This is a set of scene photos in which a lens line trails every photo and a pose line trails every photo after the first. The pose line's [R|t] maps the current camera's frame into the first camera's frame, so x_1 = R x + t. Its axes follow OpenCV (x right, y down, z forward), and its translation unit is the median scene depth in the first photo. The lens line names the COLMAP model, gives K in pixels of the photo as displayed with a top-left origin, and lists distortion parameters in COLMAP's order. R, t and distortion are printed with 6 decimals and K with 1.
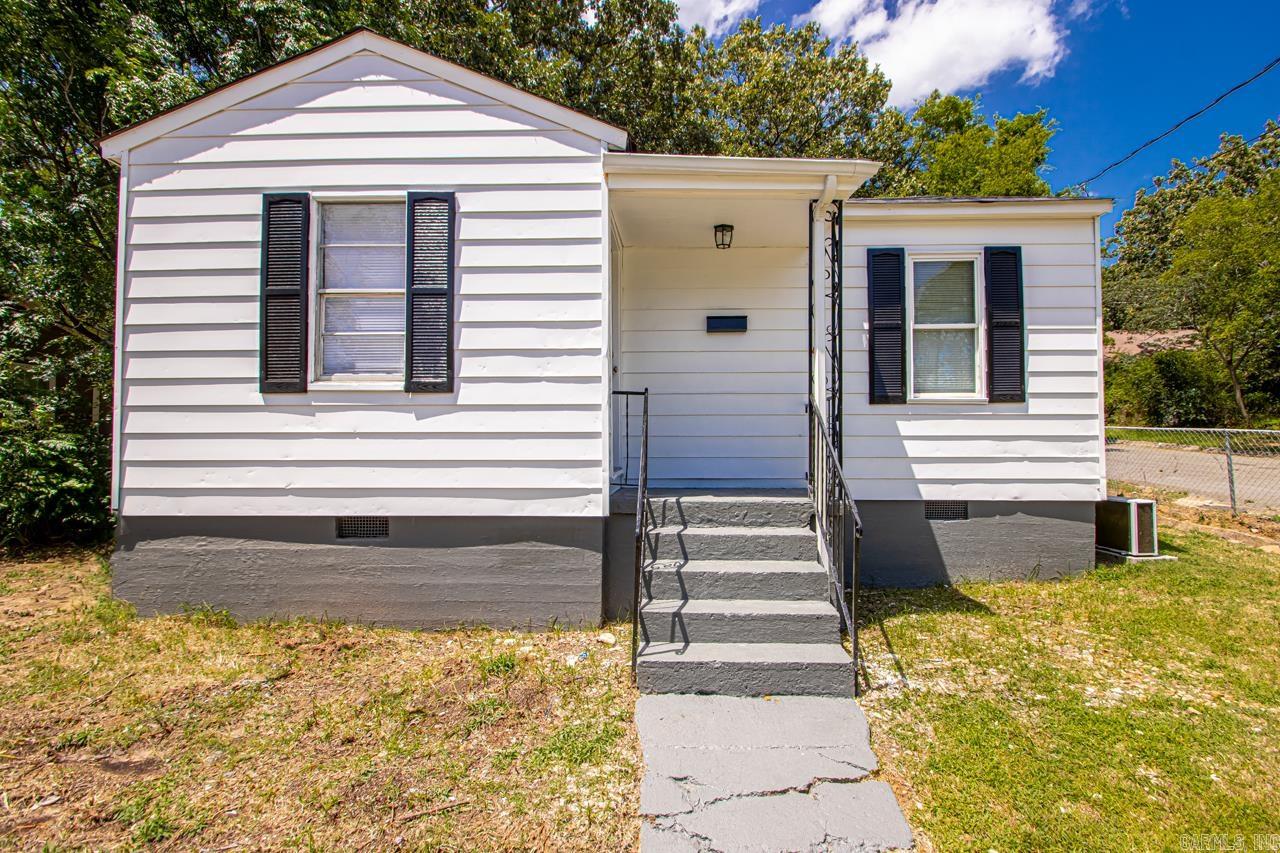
lens RADIAL K [[629.4, 0, 654.6], [0, 629.4, 426.1], [0, 0, 1]] dist [0.000186, -0.000904]
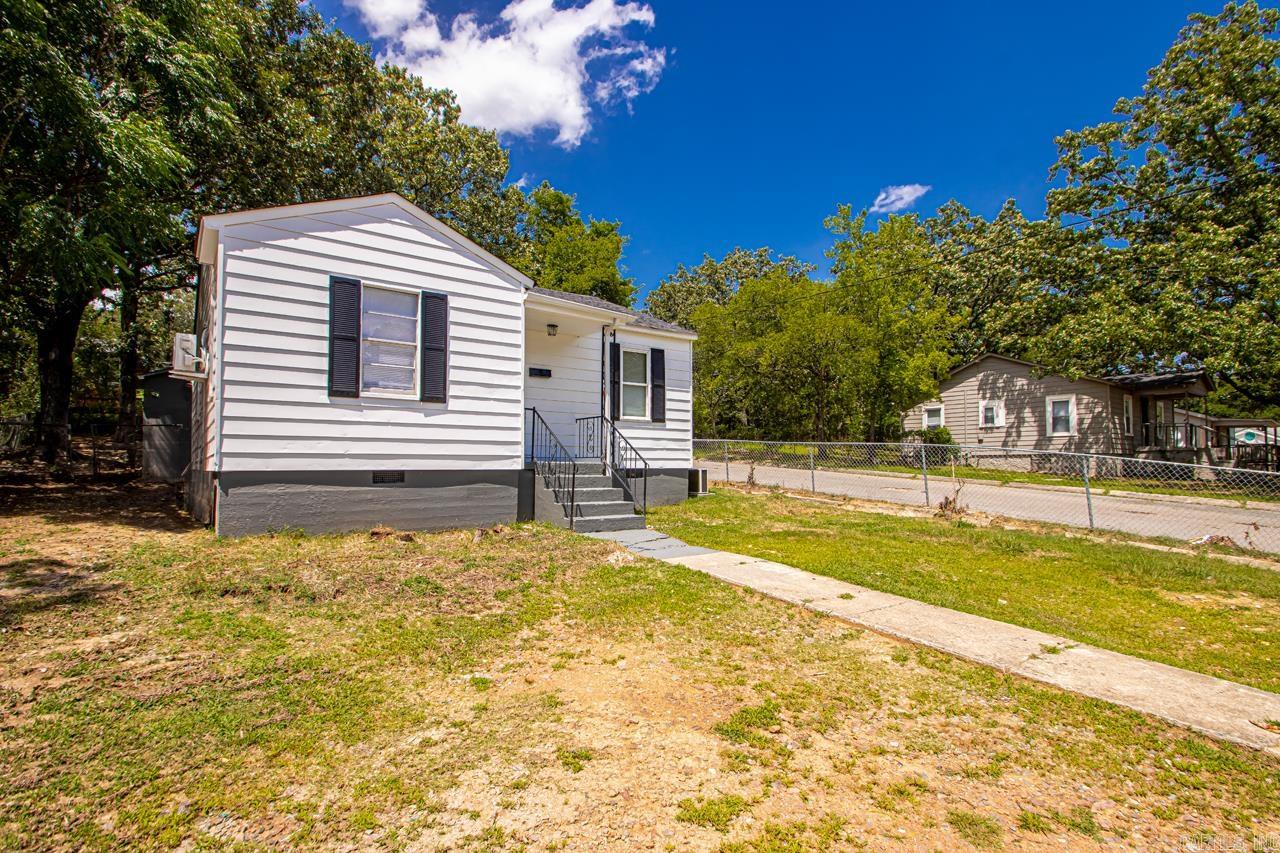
lens RADIAL K [[607.6, 0, 645.1], [0, 607.6, 432.4], [0, 0, 1]] dist [0.004489, -0.000105]
pose [[0.792182, 0.034265, 0.609322, -0.927382], [-0.023886, 0.999398, -0.025146, 0.062472], [-0.609817, 0.005366, 0.792524, -0.765468]]
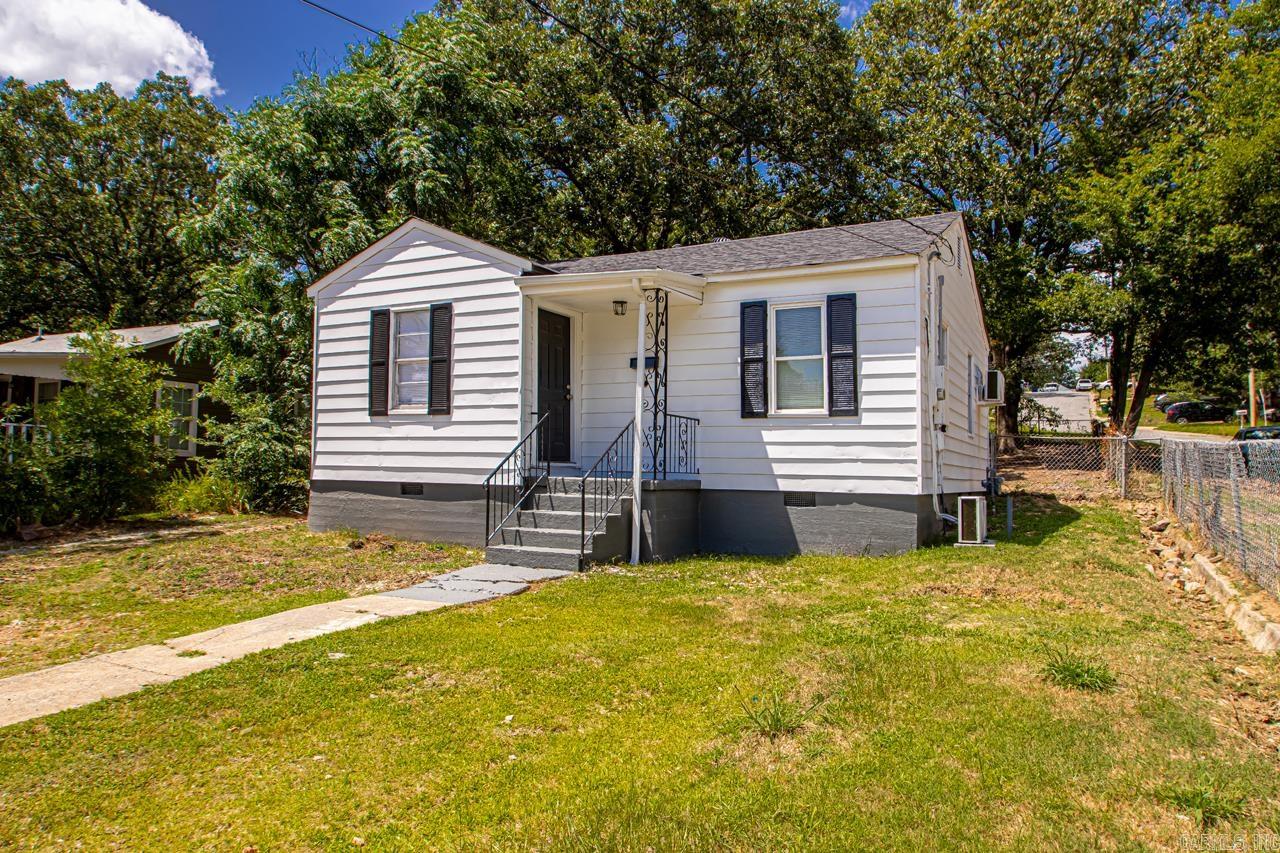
lens RADIAL K [[839.1, 0, 640.7], [0, 839.1, 453.6], [0, 0, 1]] dist [-0.055226, 0.000253]
pose [[0.905010, 0.008924, -0.425297, 1.173968], [-0.005061, 0.999935, 0.010211, 0.030080], [0.425361, -0.007088, 0.904996, -0.917646]]
